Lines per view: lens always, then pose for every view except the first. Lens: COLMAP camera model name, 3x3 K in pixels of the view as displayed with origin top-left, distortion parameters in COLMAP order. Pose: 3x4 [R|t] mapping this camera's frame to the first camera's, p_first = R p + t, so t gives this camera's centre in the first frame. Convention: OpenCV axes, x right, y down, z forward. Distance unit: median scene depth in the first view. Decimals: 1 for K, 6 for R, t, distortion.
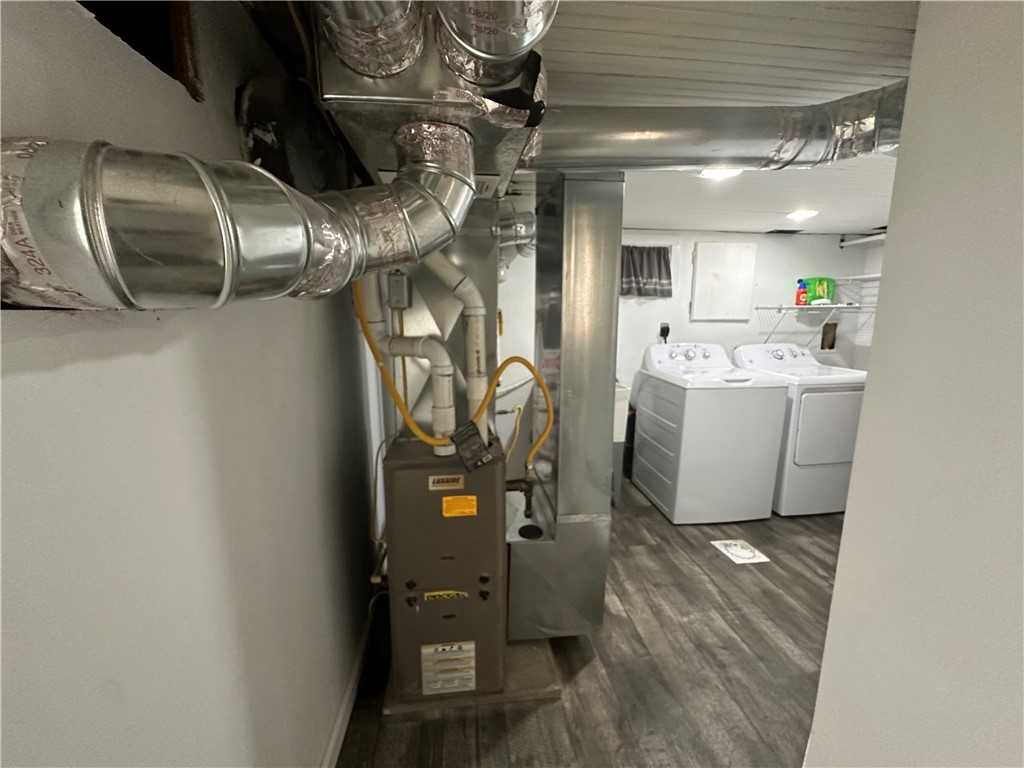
lens RADIAL K [[409.6, 0, 512.6], [0, 409.6, 380.2], [0, 0, 1]] dist [-0.005828, 0.000490]
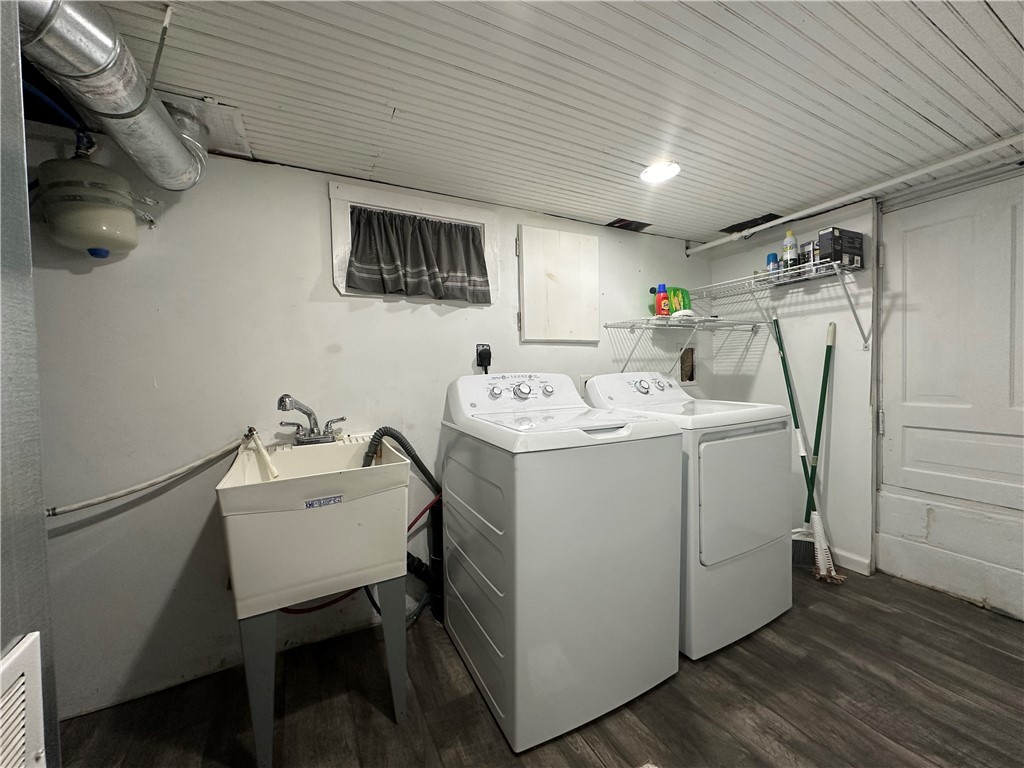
lens RADIAL K [[409.6, 0, 510.3], [0, 409.6, 382.4], [0, 0, 1]] dist [-0.005828, 0.000490]
pose [[0.938975, -0.030571, 0.342625, 0.313423], [0.078234, 0.988920, -0.126164, -0.000703], [-0.334972, 0.145270, 0.930962, 0.662798]]
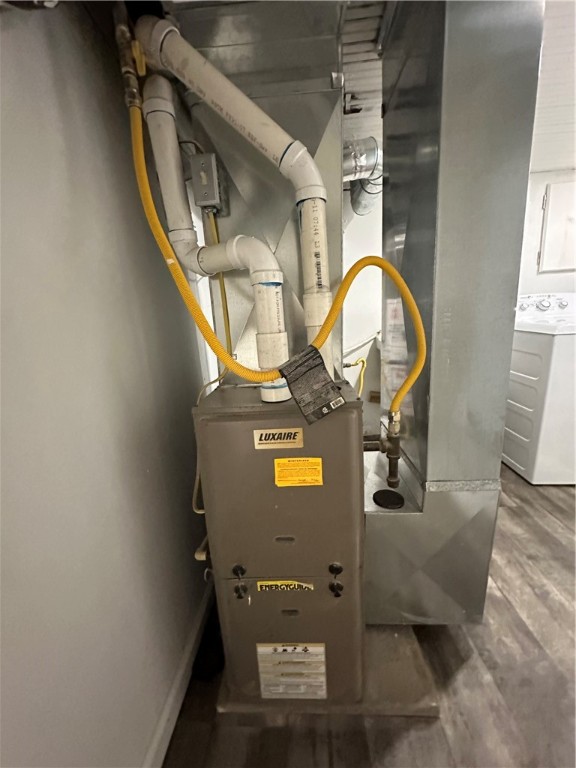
lens RADIAL K [[307.2, 0, 291.2], [0, 307.2, 380.2], [0, 0, 1]] dist [-0.005828, 0.000490]
pose [[0.985255, -0.024960, -0.169263, -0.029794], [0.034595, 0.997930, 0.054217, 0.075115], [0.167559, -0.059274, 0.984079, 0.302826]]
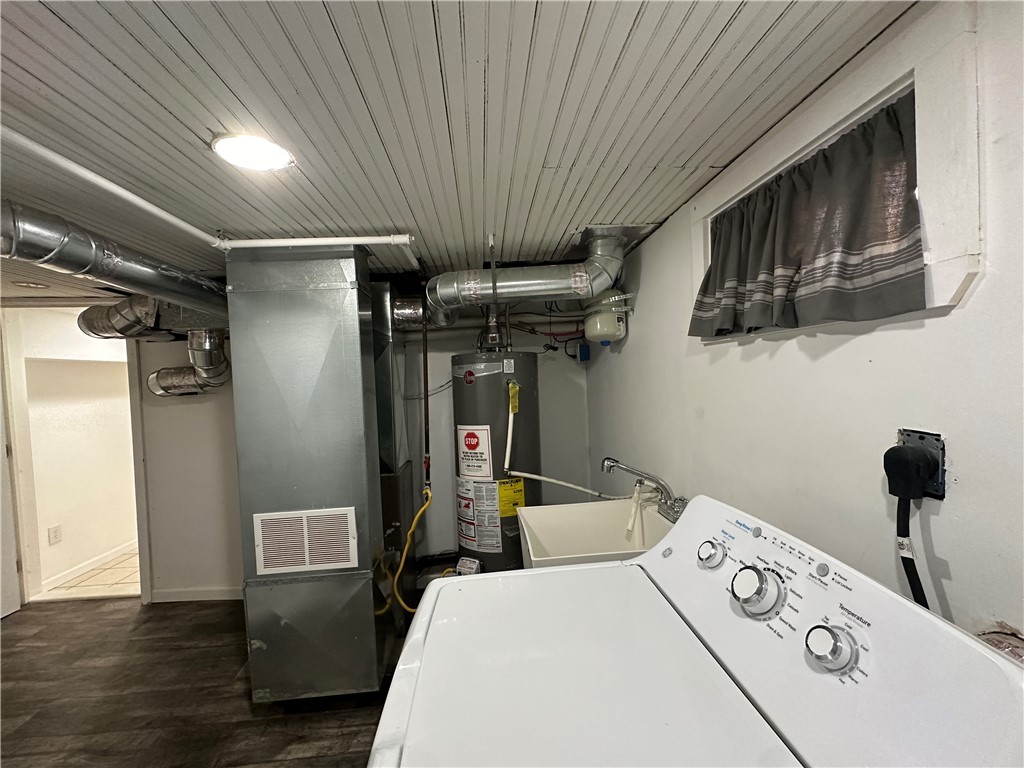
lens RADIAL K [[409.6, 0, 510.5], [0, 409.6, 384.7], [0, 0, 1]] dist [-0.005828, 0.000490]
pose [[-0.061240, 0.020438, -0.997914, 0.957092], [-0.129287, 0.991205, 0.028234, -0.230932], [0.989714, 0.130746, -0.058059, 1.289415]]
